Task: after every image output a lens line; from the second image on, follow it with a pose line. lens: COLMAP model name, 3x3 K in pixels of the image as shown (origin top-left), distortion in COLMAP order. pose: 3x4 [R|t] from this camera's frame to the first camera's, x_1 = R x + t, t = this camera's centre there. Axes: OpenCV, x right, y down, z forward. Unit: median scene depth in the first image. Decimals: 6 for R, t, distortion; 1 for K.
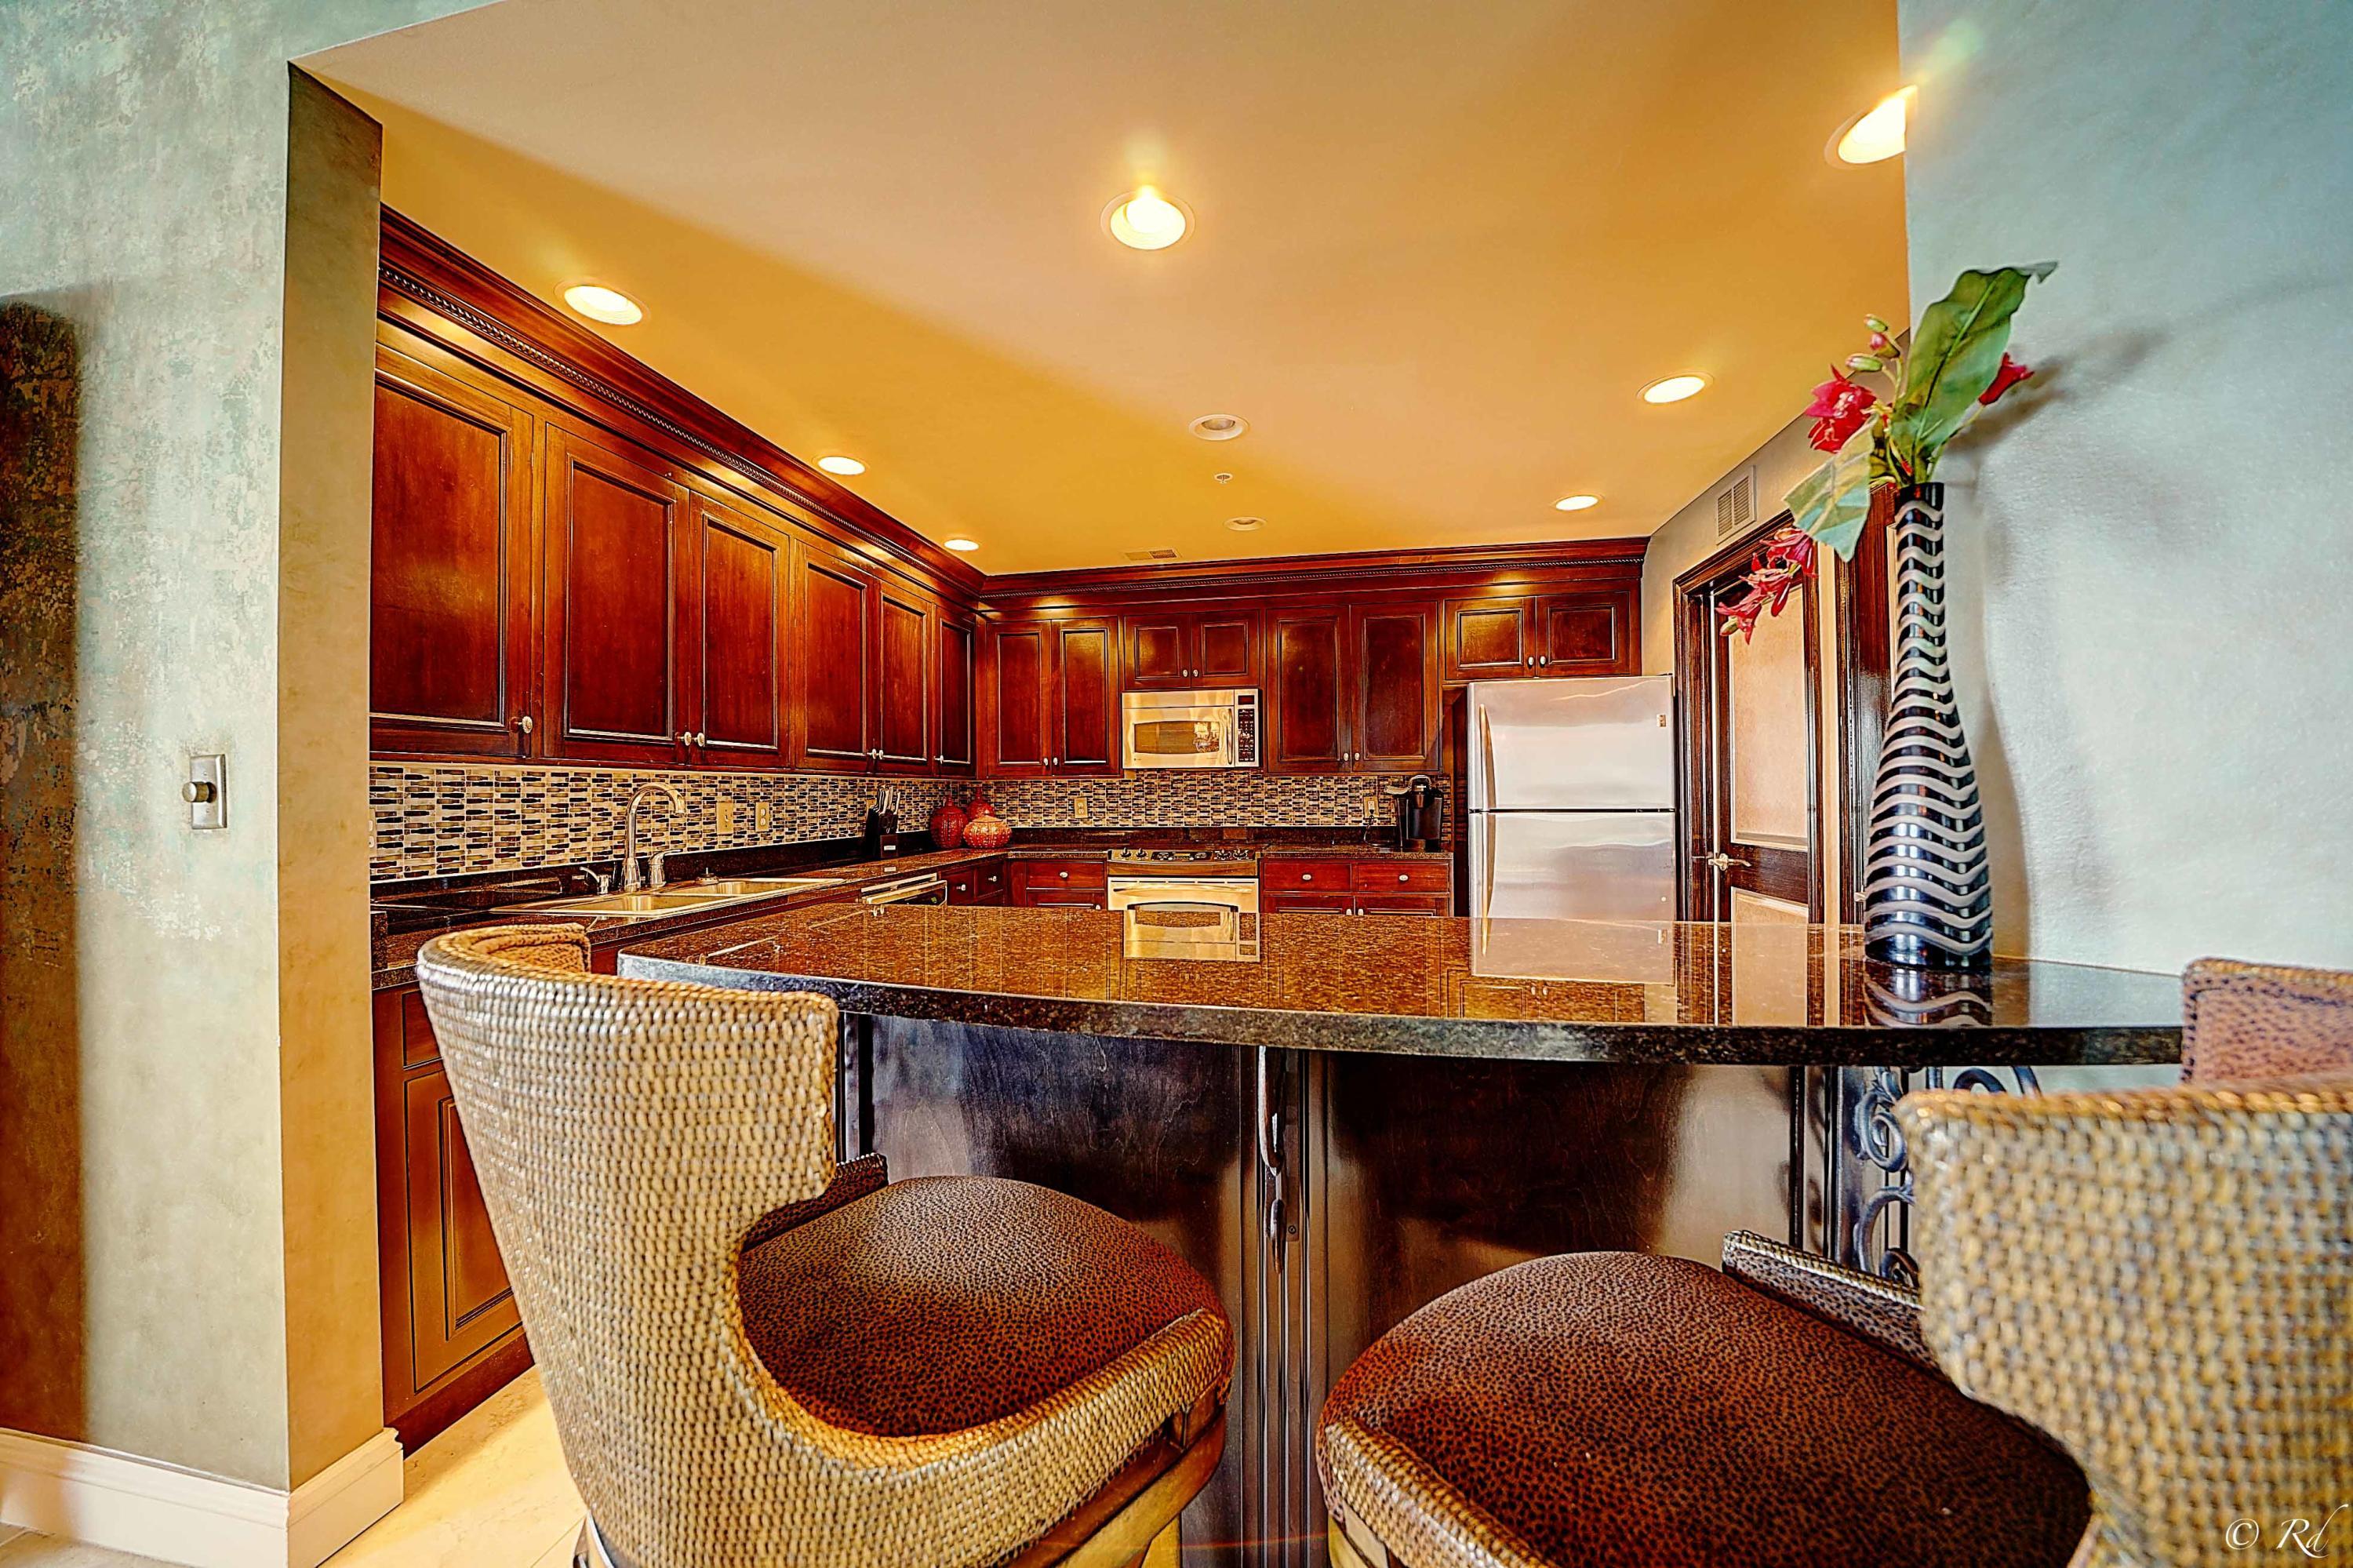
lens RADIAL K [[807.8, 0, 1179.1], [0, 807.8, 786.3], [0, 0, 1]] dist [-0.015713, 0.000075]
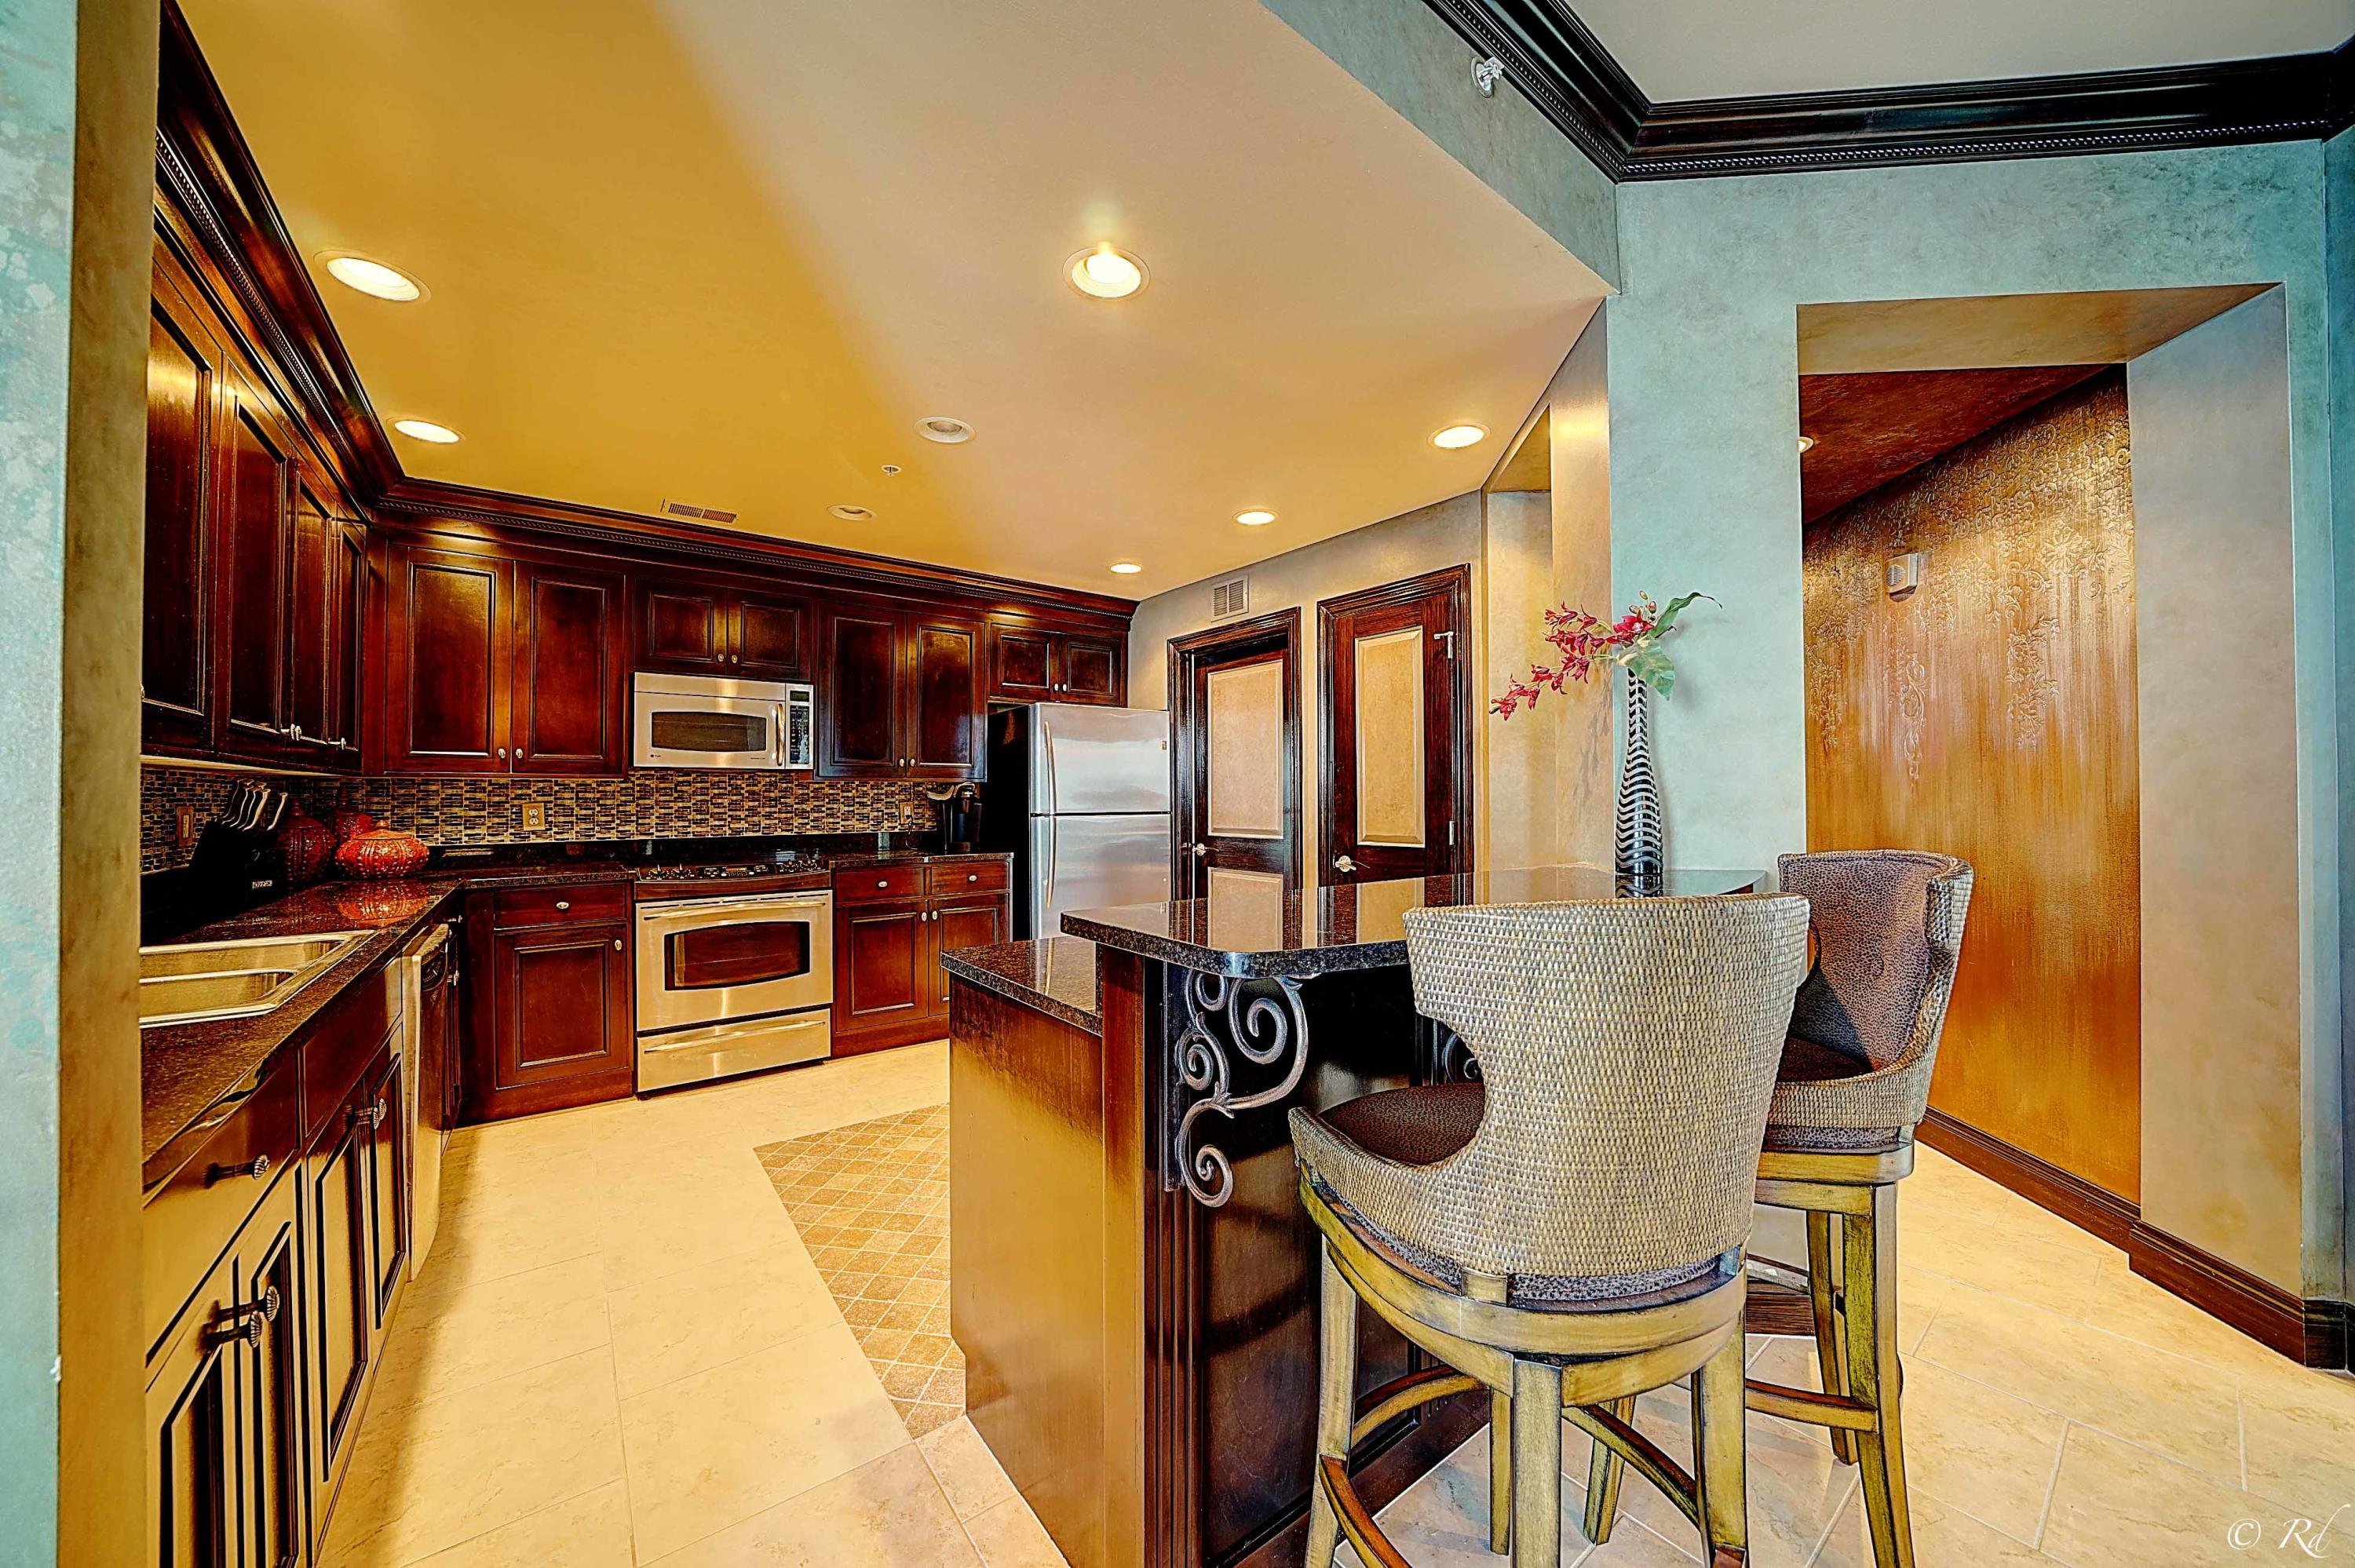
lens RADIAL K [[808.3, 0, 1169.8], [0, 808.3, 787.0], [0, 0, 1]] dist [-0.015713, 0.000075]
pose [[0.672685, 0.014659, 0.739784, -0.320539], [-0.009250, 0.999892, -0.011403, 0.002506], [-0.739871, 0.000828, 0.672748, 0.081507]]
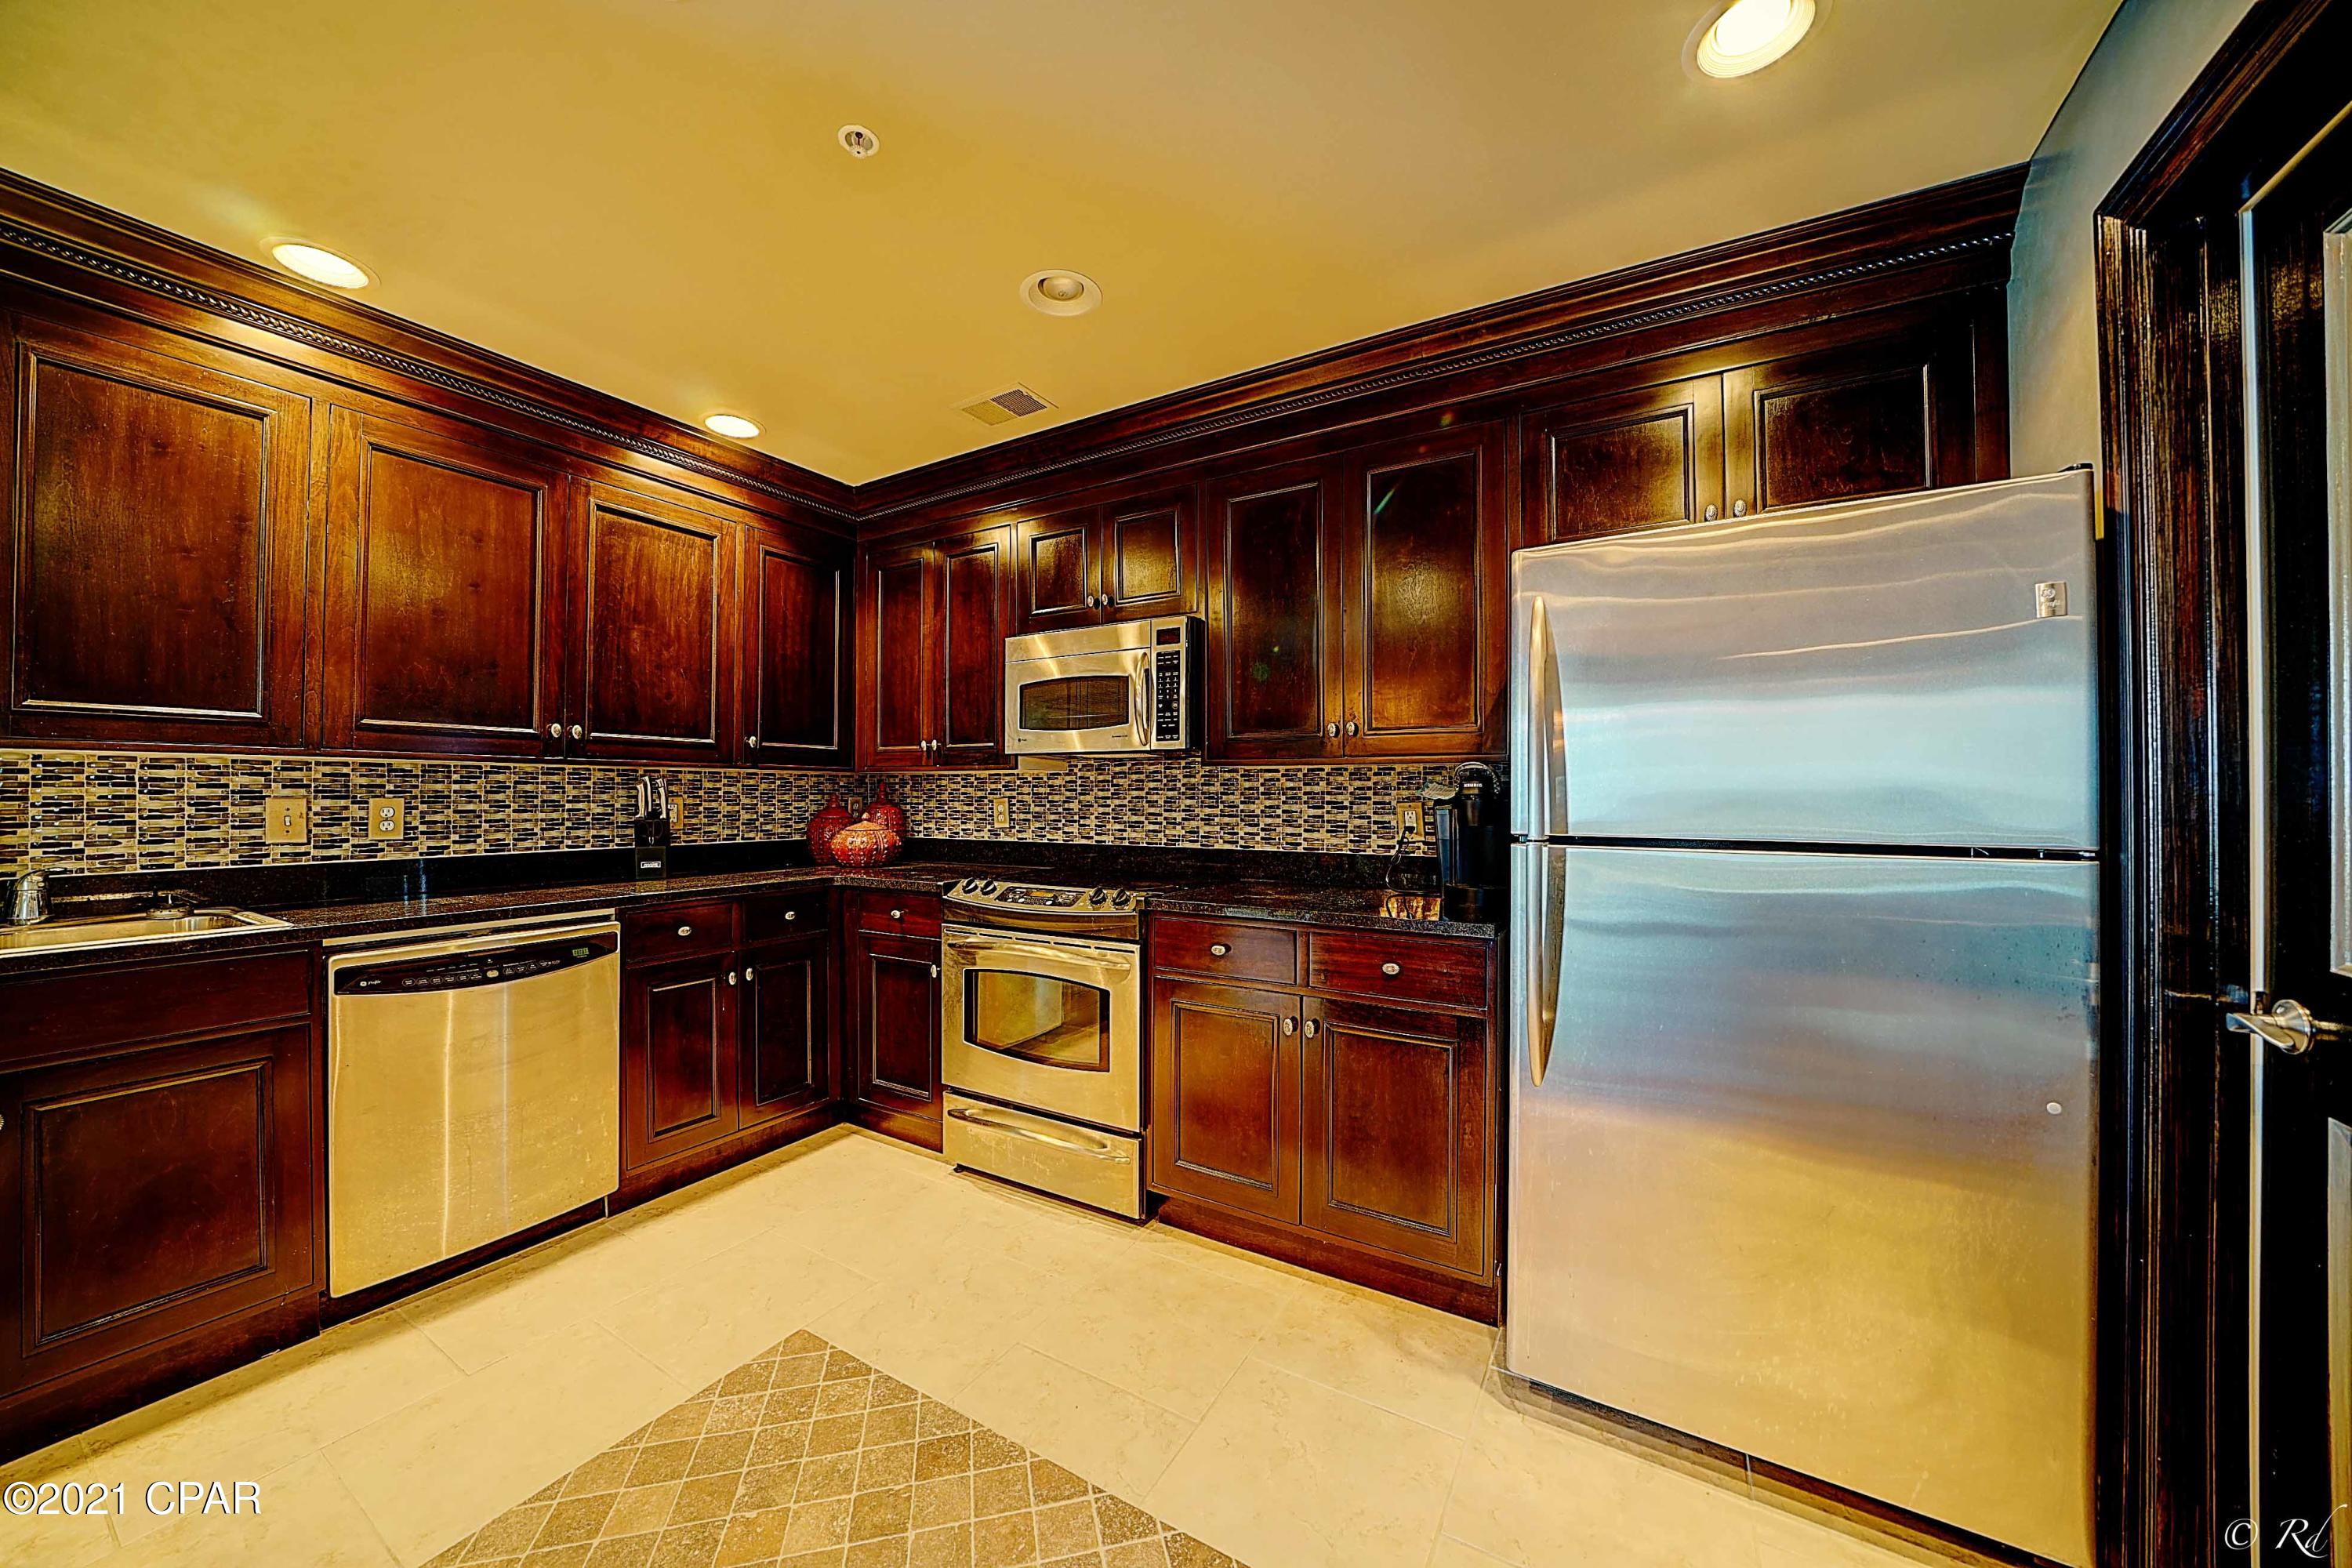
lens RADIAL K [[807.4, 0, 1184.1], [0, 807.4, 789.2], [0, 0, 1]] dist [-0.015713, 0.000075]
pose [[0.941040, 0.008101, -0.338198, 0.308062], [-0.007740, 0.999967, 0.002417, 0.003682], [0.338207, 0.000343, 0.941072, 0.465544]]
